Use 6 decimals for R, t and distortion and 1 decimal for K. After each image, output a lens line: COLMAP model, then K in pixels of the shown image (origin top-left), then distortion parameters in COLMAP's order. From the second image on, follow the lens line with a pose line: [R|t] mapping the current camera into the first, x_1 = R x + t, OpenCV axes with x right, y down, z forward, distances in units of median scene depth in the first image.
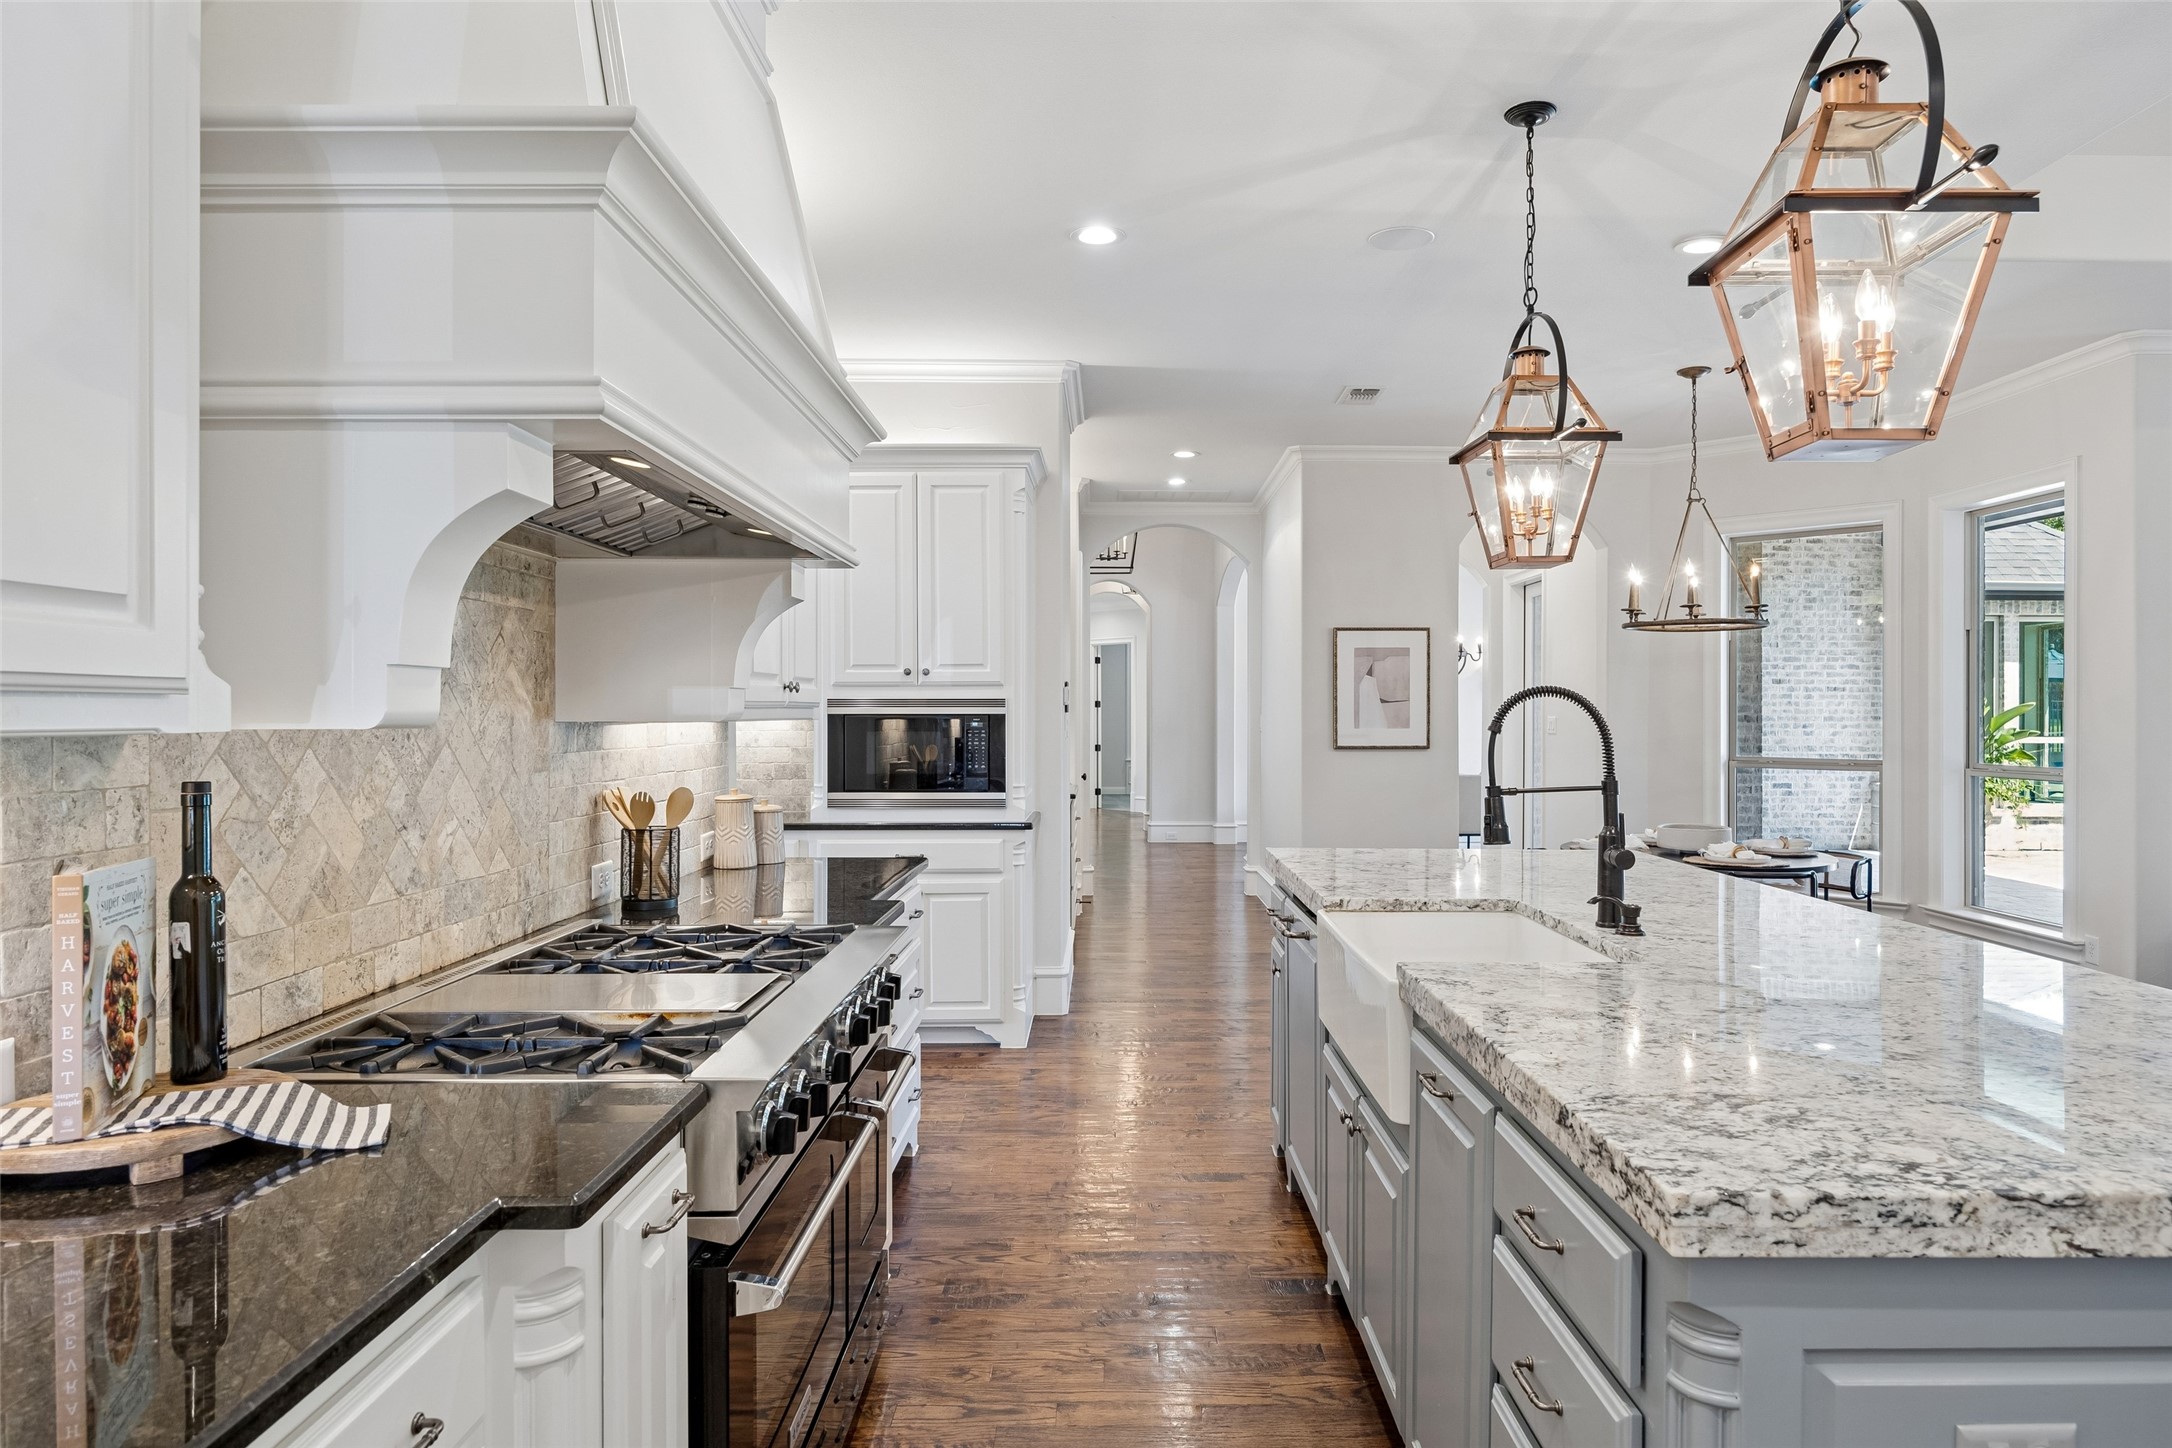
lens RADIAL K [[1293.2, 0, 1117.8], [0, 1293.2, 722.2], [0, 0, 1]] dist [-0.026942, 0.002144]
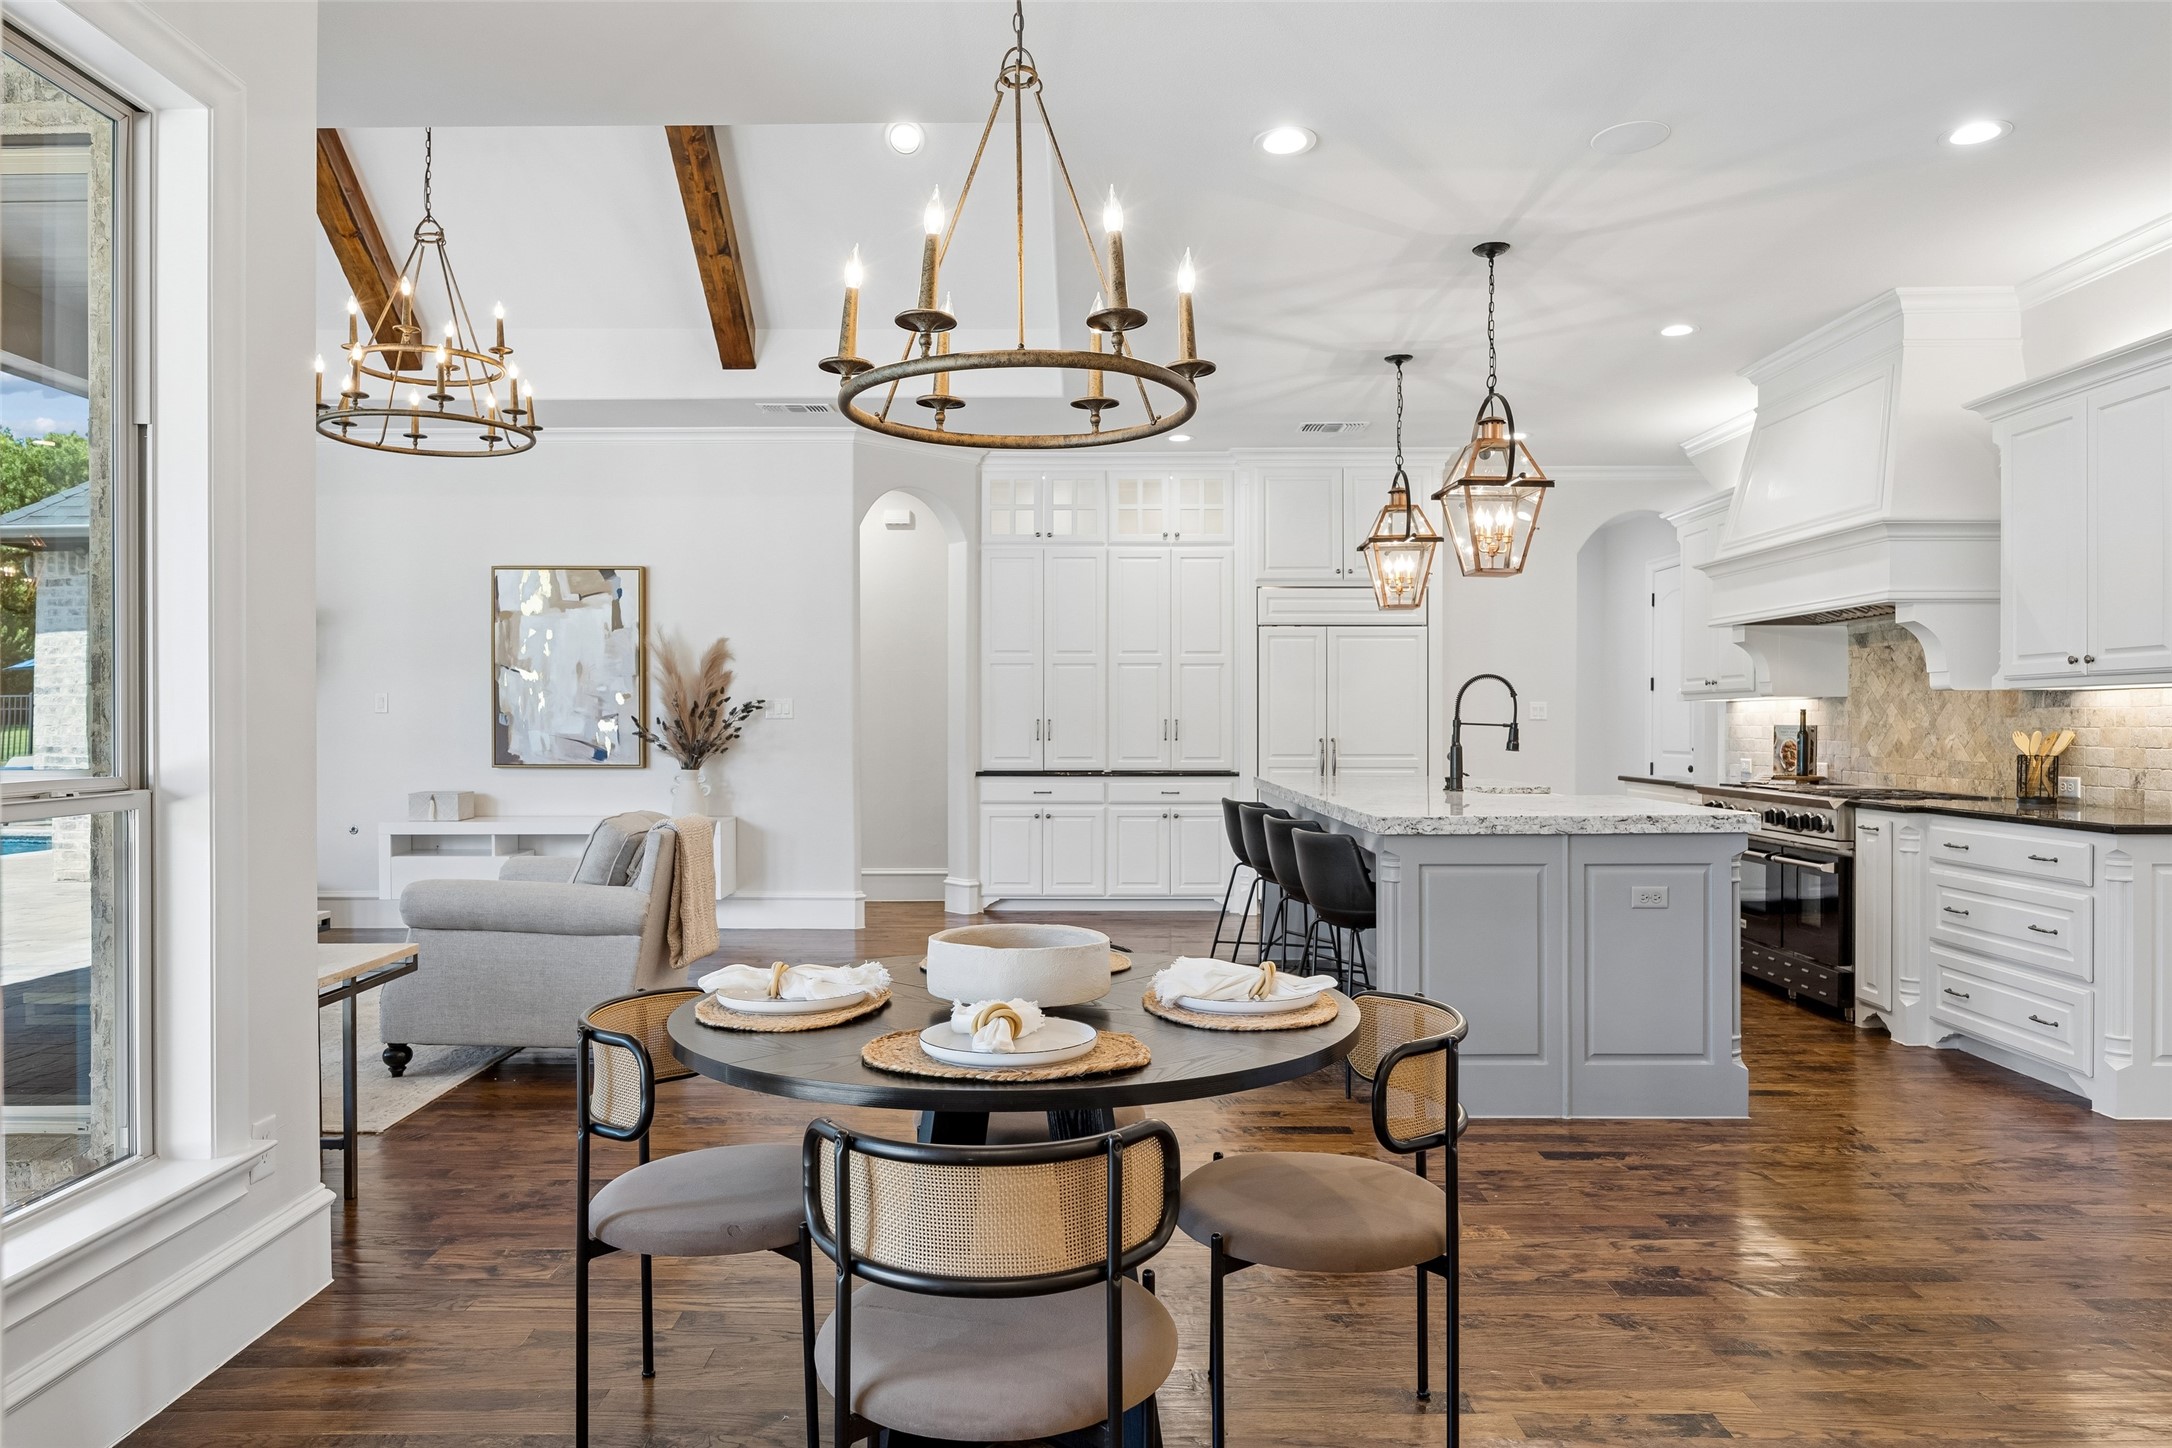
lens RADIAL K [[1368.5, 0, 1086.0], [0, 1368.5, 724.0], [0, 0, 1]] dist [0.011893, 0.001270]
pose [[-0.999997, -0.000012, 0.002476, 0.758374], [0.000007, 0.999970, 0.007759, 0.026644], [-0.002476, 0.007759, -0.999967, 2.491885]]
